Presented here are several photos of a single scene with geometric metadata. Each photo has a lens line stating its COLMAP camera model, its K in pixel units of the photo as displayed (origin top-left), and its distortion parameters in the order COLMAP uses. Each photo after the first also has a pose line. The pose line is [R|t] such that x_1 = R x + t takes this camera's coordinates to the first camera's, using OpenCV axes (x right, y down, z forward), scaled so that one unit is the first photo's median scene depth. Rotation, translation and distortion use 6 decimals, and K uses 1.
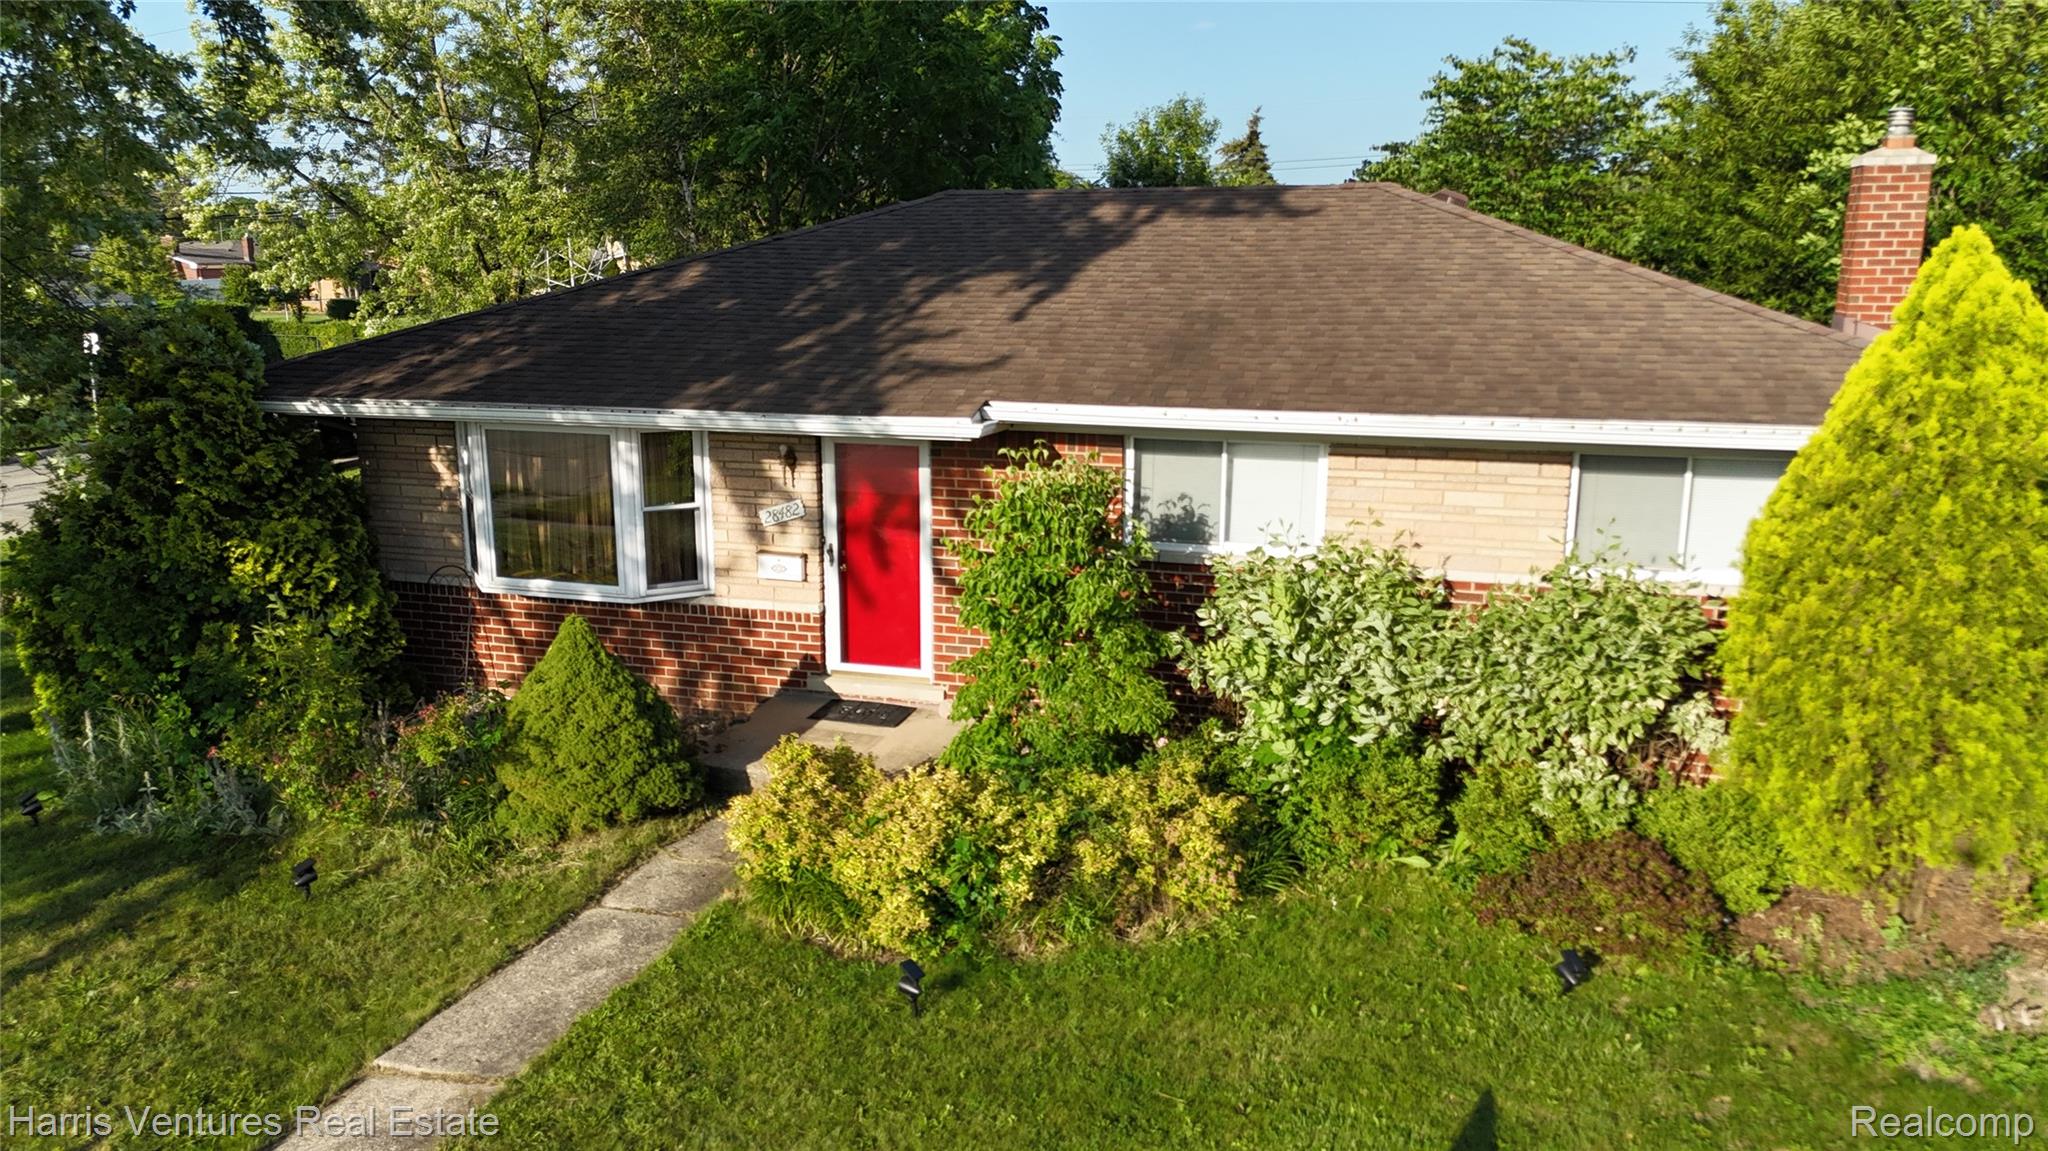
lens RADIAL K [[1410.5, 0, 1039.0], [0, 1410.5, 536.3], [0, 0, 1]] dist [0.038416, -0.008630]
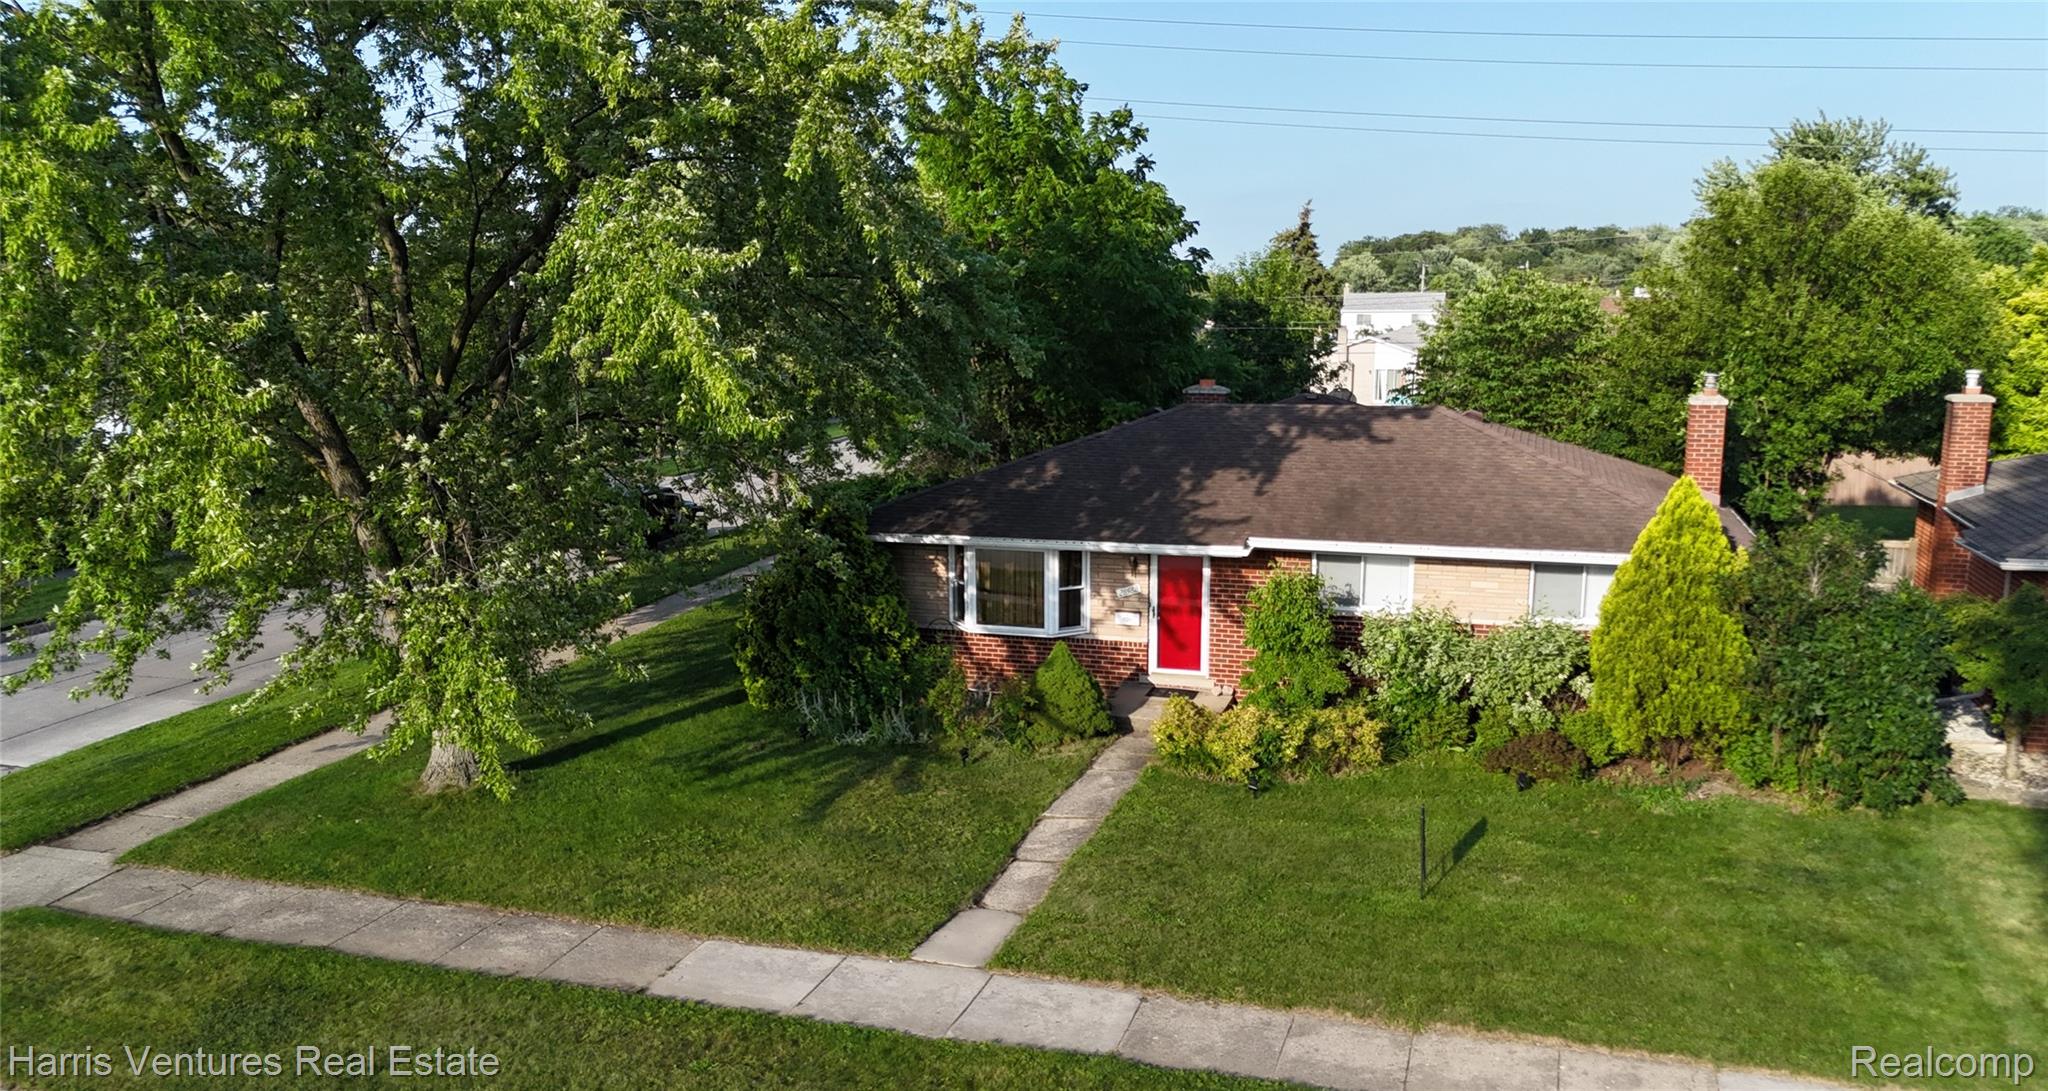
lens RADIAL K [[1383.7, 0, 1026.6], [0, 1383.7, 547.0], [0, 0, 1]] dist [-0.031011, -0.000291]
pose [[0.999001, -0.004306, -0.044485, -0.278118], [0.002779, 0.999407, -0.034333, -0.014607], [0.044606, 0.034175, 0.998420, -1.064104]]
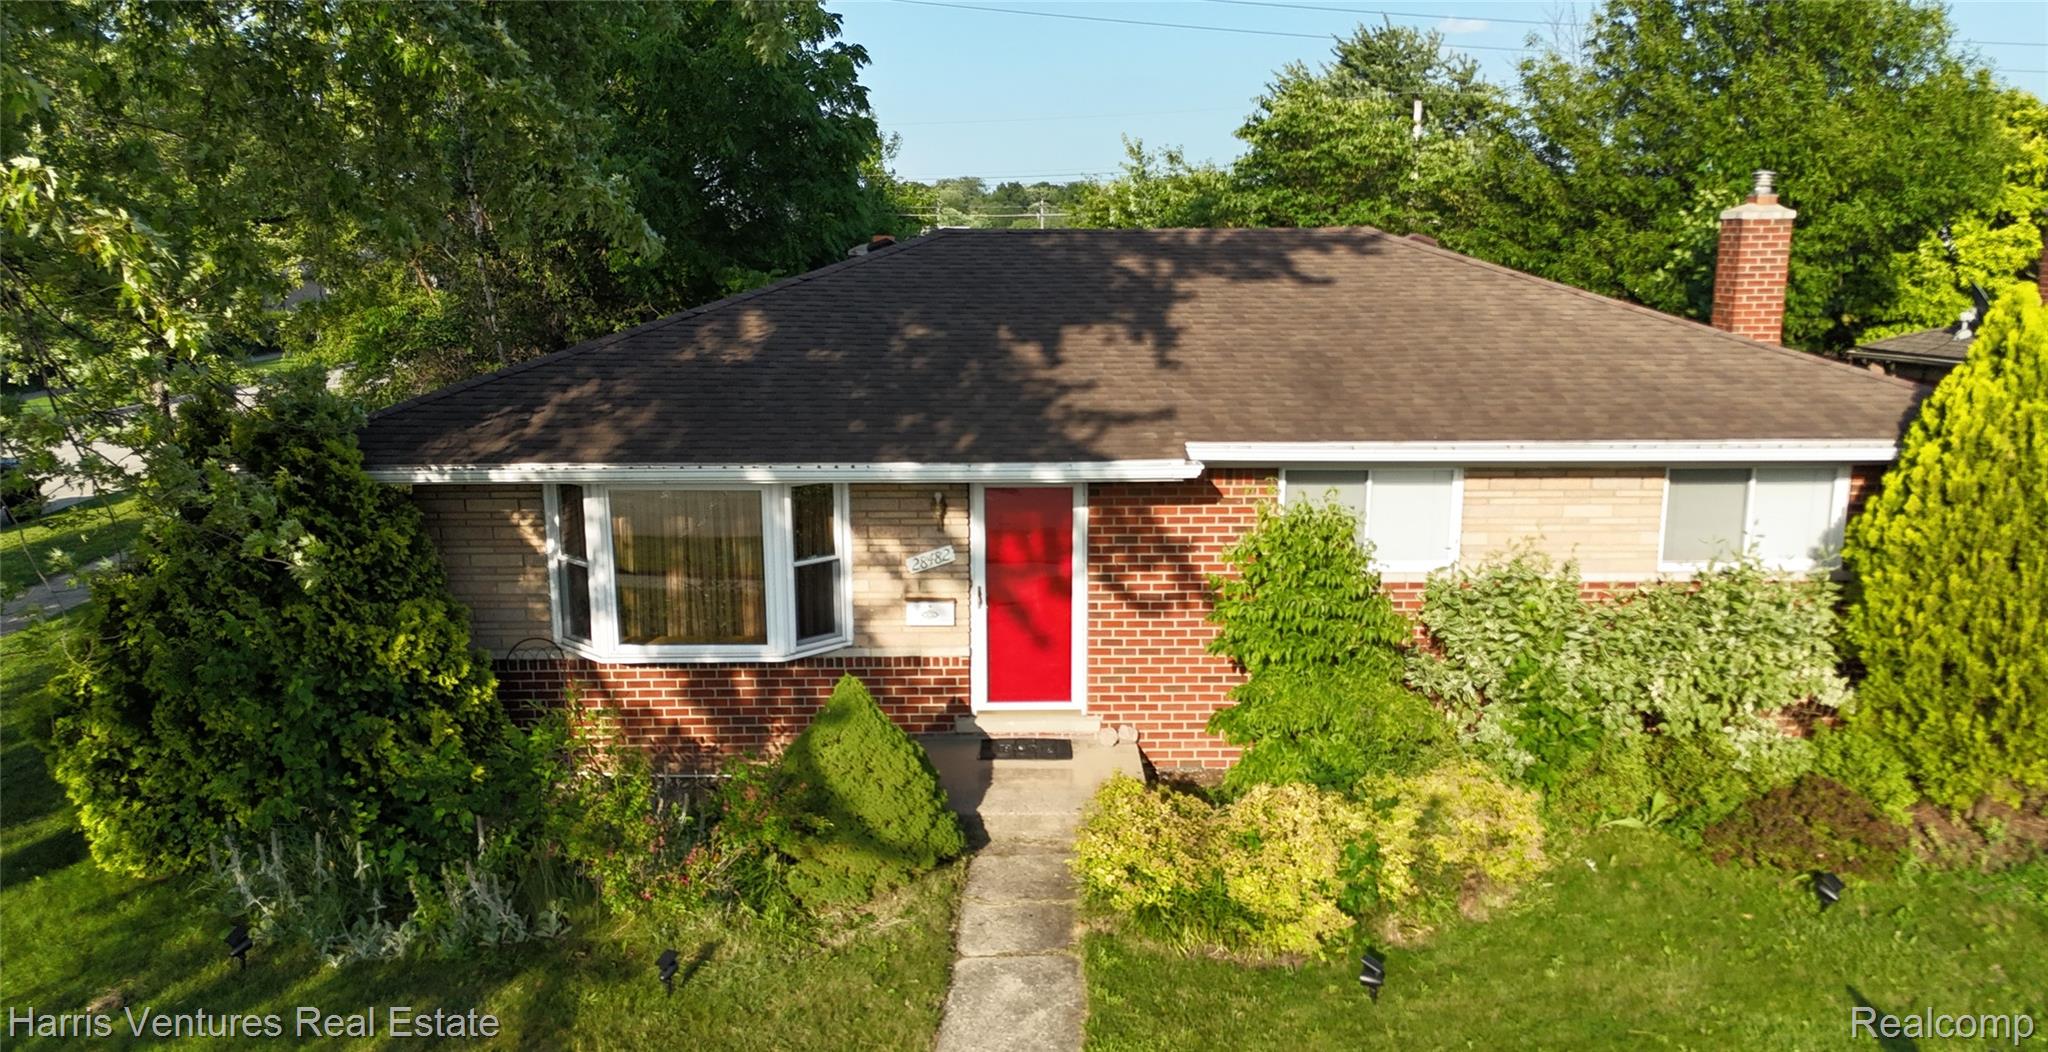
lens RADIAL K [[1445.3, 0, 1031.9], [0, 1445.3, 583.2], [0, 0, 1]] dist [0.009006, -0.005413]
pose [[0.954002, -0.066897, 0.292241, -0.483161], [0.060305, 0.997682, 0.031518, -0.032273], [-0.293672, -0.012445, 0.955825, -0.003251]]
